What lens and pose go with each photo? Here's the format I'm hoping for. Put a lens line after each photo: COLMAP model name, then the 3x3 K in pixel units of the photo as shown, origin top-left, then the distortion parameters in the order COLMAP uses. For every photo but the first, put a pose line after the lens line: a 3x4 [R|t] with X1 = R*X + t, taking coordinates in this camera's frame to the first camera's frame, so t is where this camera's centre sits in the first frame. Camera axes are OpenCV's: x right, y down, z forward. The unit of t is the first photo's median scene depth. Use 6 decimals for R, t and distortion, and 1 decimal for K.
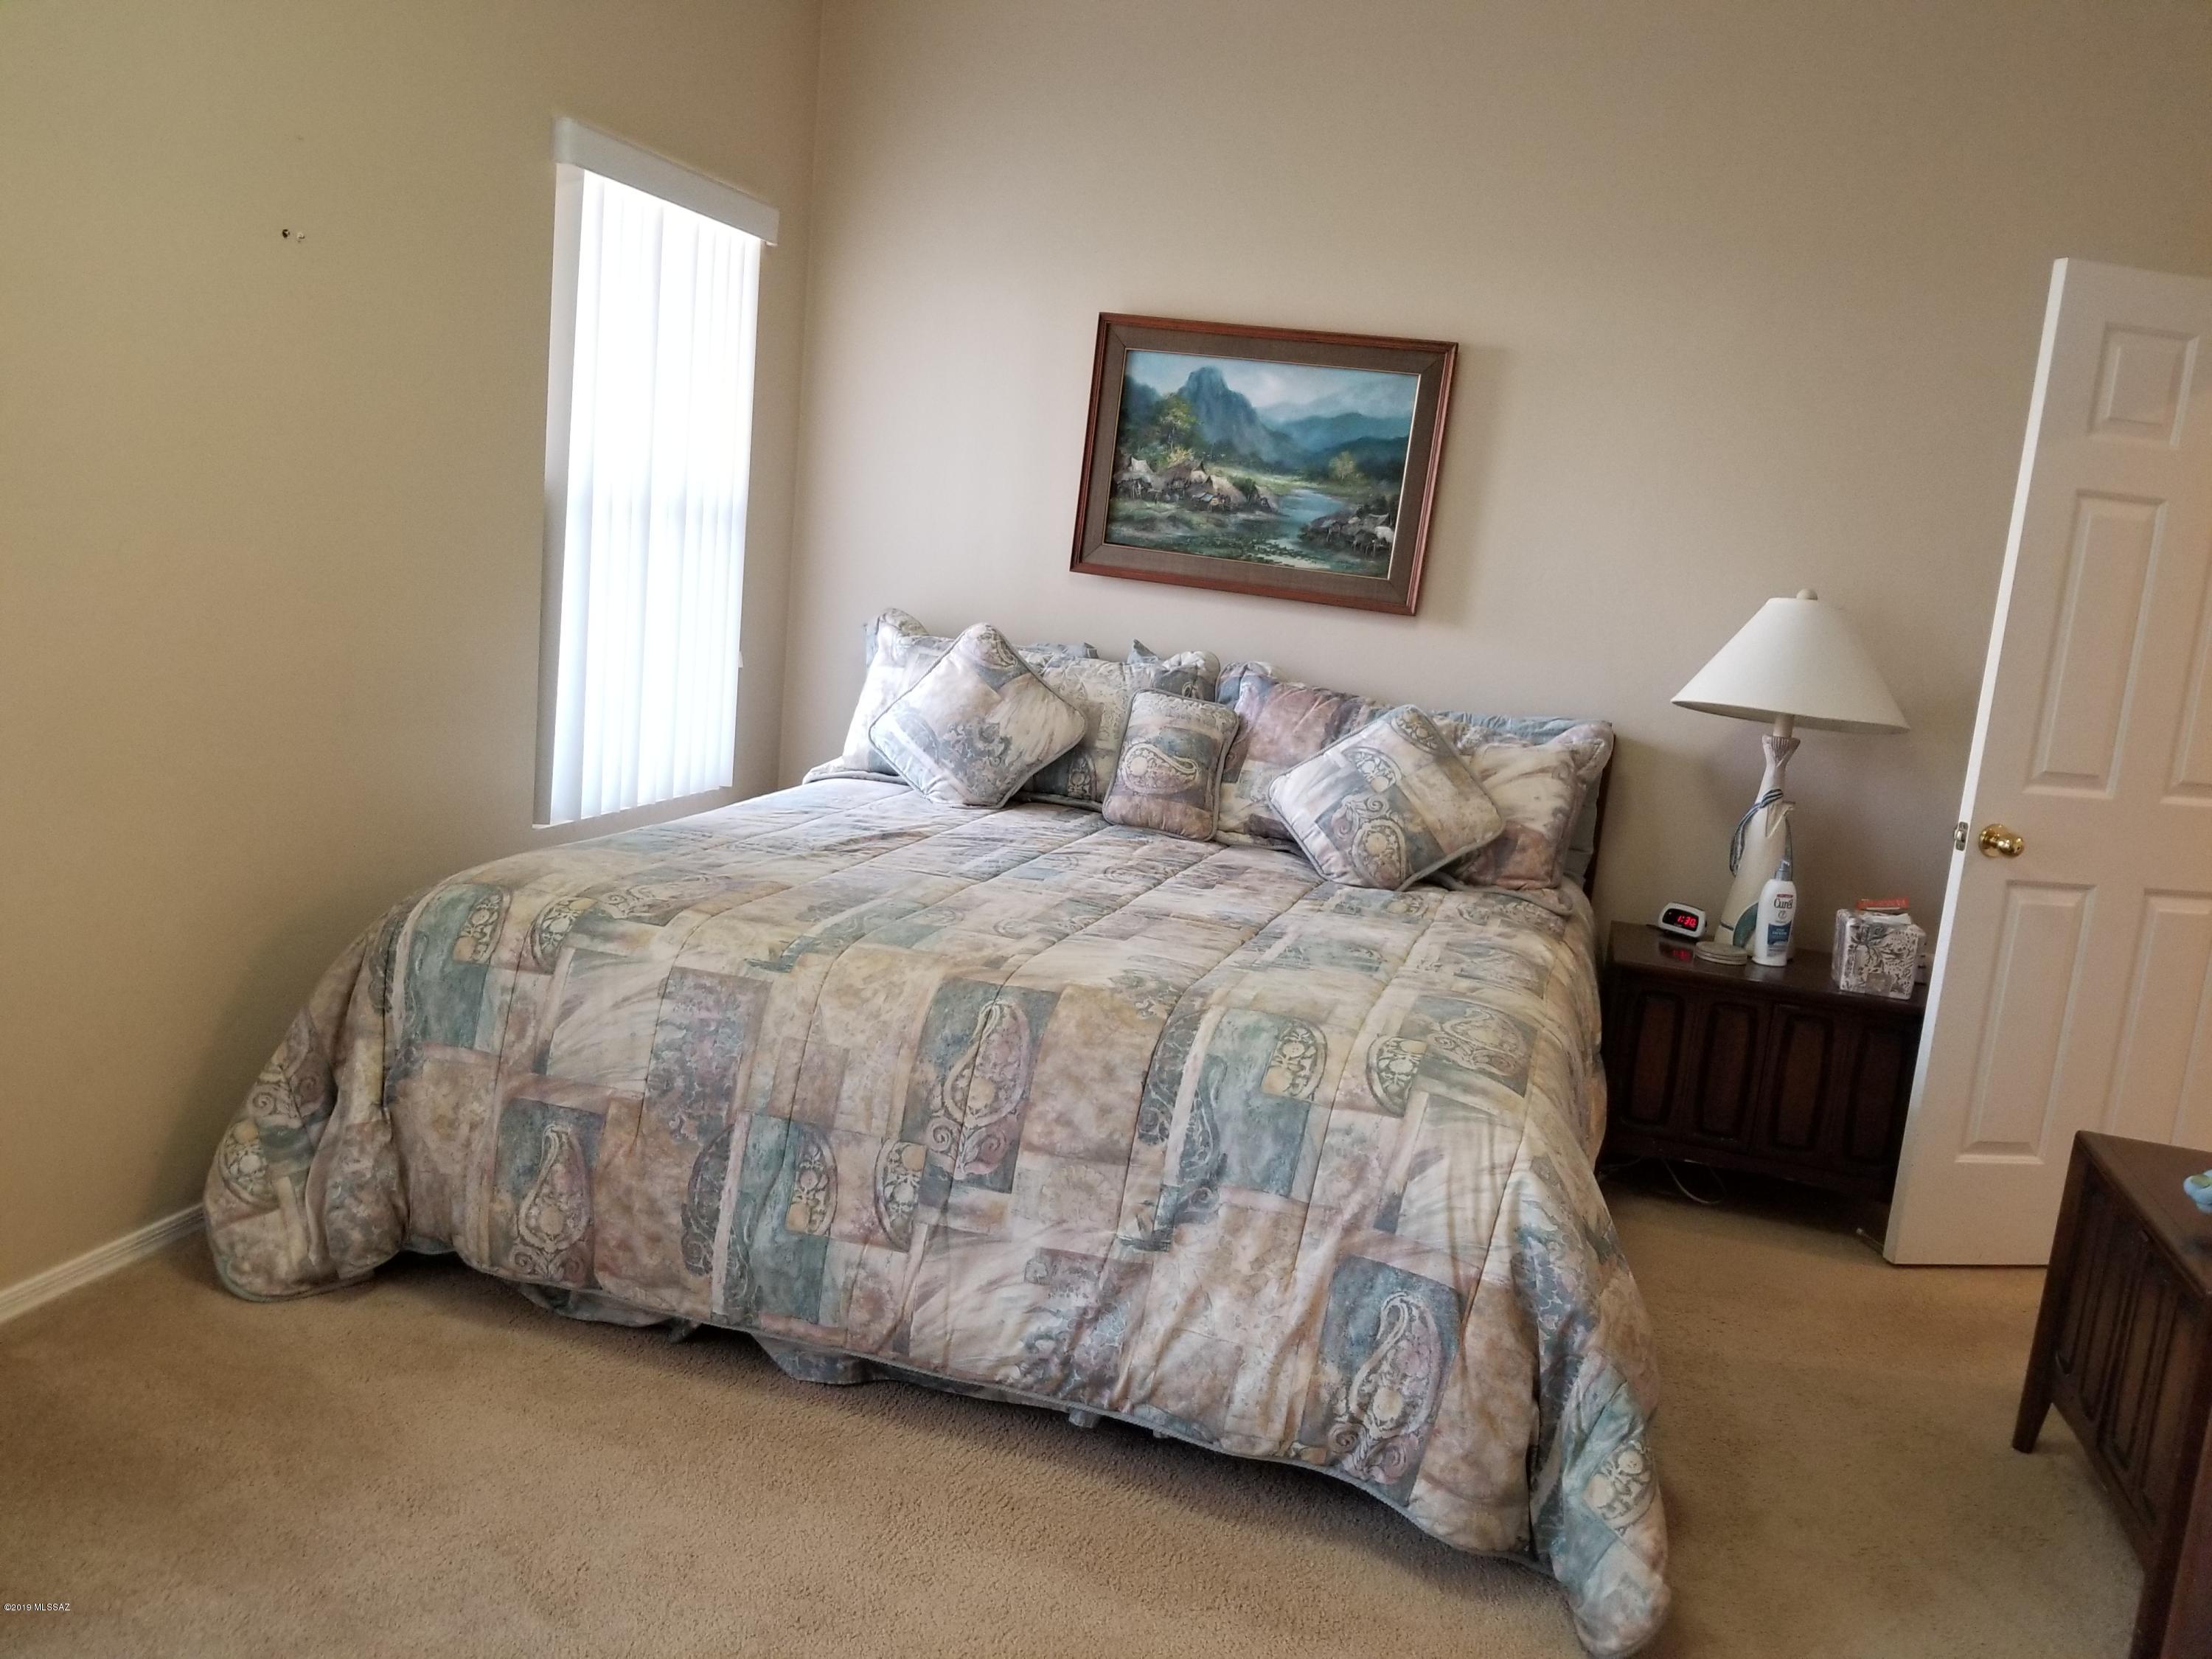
lens RADIAL K [[1709.4, 0, 1075.5], [0, 1709.4, 806.2], [0, 0, 1]] dist [0.091439, -0.183569]
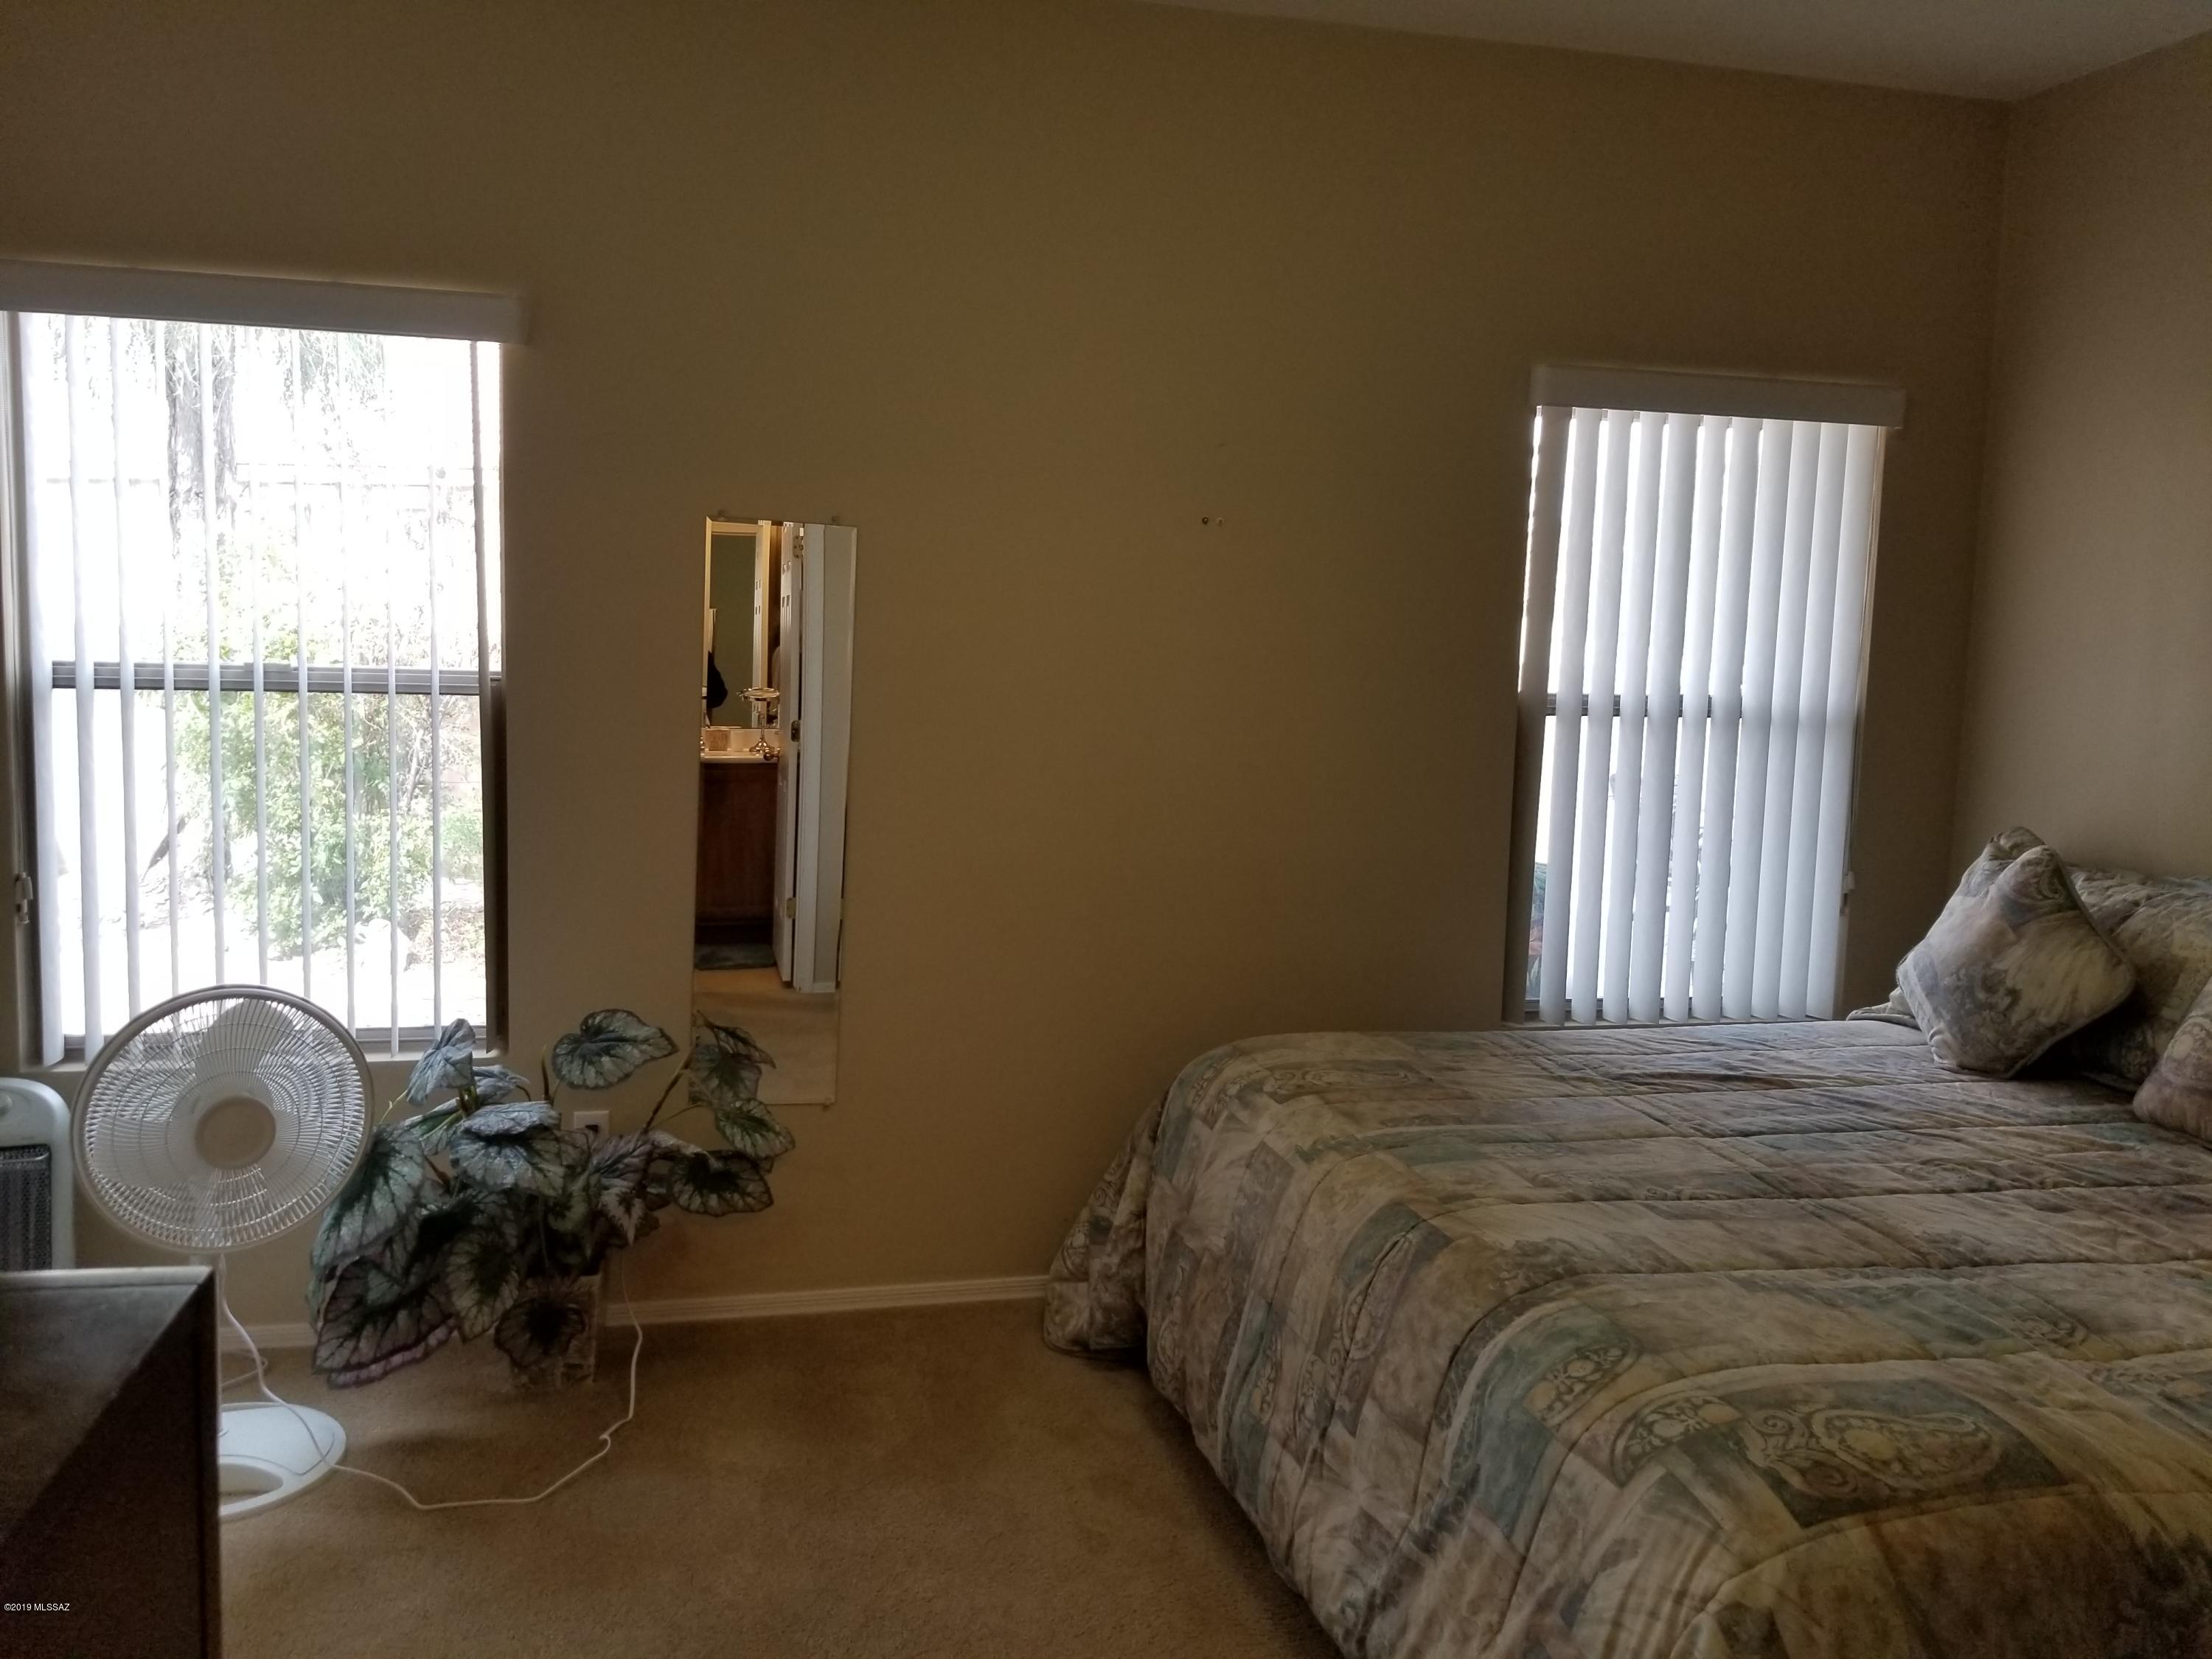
lens RADIAL K [[1709.4, 0, 1075.5], [0, 1709.4, 806.2], [0, 0, 1]] dist [0.091439, -0.183569]
pose [[0.511753, 0.012220, -0.859046, 0.652046], [-0.119494, 0.991193, -0.057085, -0.041287], [0.850782, 0.131864, 0.508706, 0.330303]]
